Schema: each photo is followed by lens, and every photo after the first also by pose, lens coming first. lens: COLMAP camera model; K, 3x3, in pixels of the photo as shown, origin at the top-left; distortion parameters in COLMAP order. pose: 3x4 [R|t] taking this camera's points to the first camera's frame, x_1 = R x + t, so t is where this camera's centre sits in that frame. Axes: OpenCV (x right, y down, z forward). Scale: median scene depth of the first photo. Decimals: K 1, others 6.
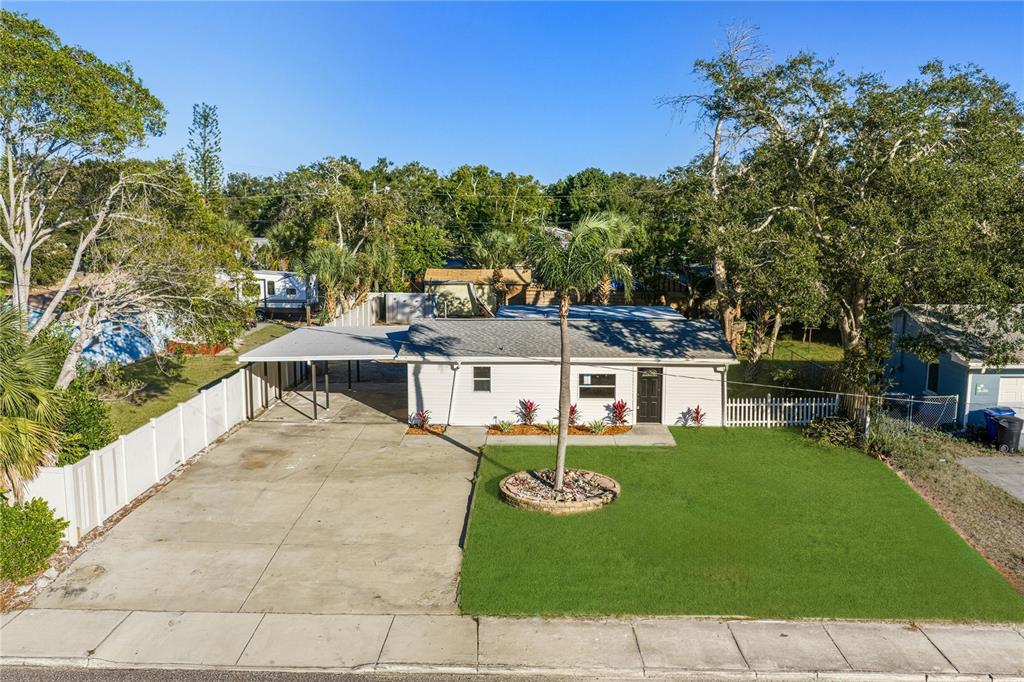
lens RADIAL K [[845.9, 0, 511.4], [0, 845.9, 329.4], [0, 0, 1]] dist [0.009347, -0.007619]
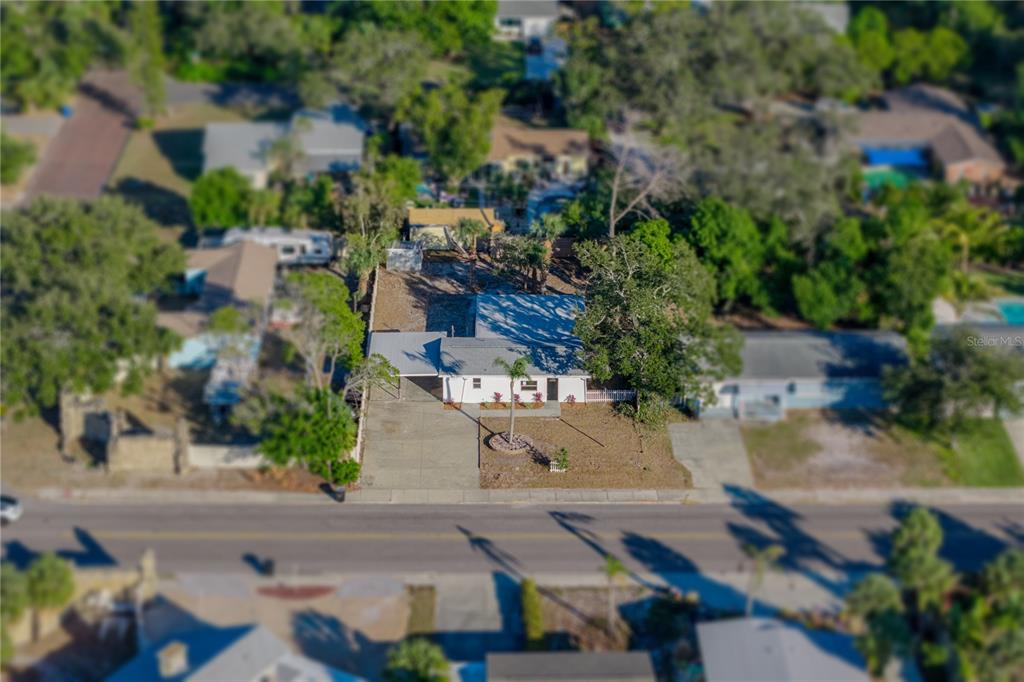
lens RADIAL K [[2076.4, 0, 512.0], [0, 2076.4, 341.0], [0, 0, 1]] dist [-0.322732, 1.902901]
pose [[0.999046, -0.013366, 0.041566, -0.168311], [0.000937, 0.958337, 0.285638, -1.606132], [-0.043652, -0.285326, 0.957436, -4.191270]]
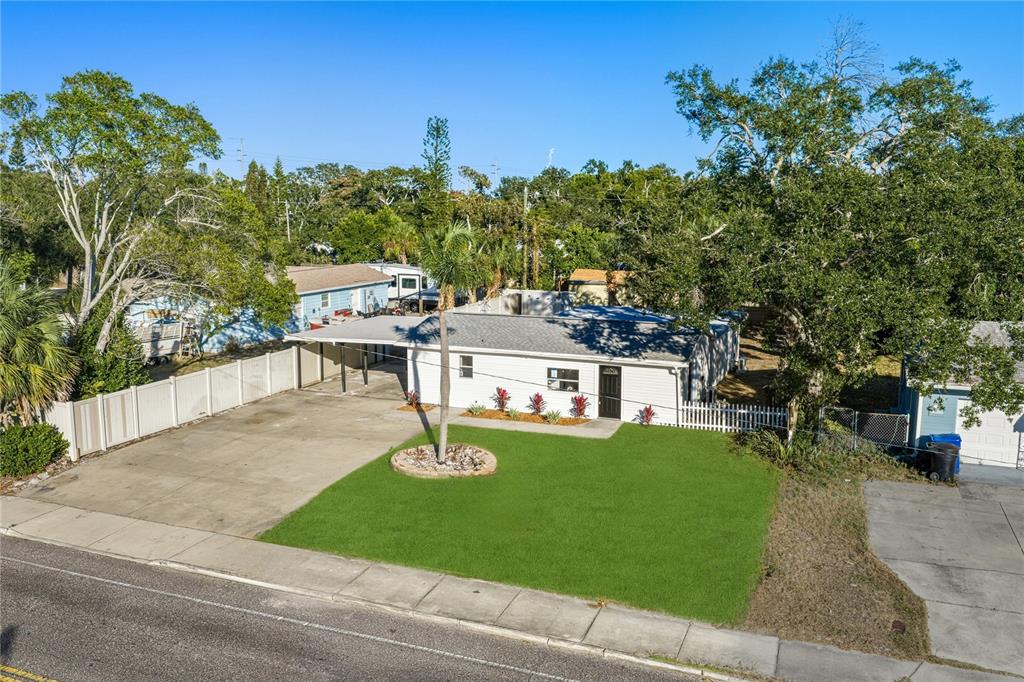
lens RADIAL K [[845.9, 0, 511.4], [0, 845.9, 329.4], [0, 0, 1]] dist [0.009347, -0.007619]
pose [[0.936683, 0.048103, -0.346858, 0.412694], [-0.048190, 0.998803, 0.008378, -0.003064], [0.346846, 0.008867, 0.937880, -0.033729]]
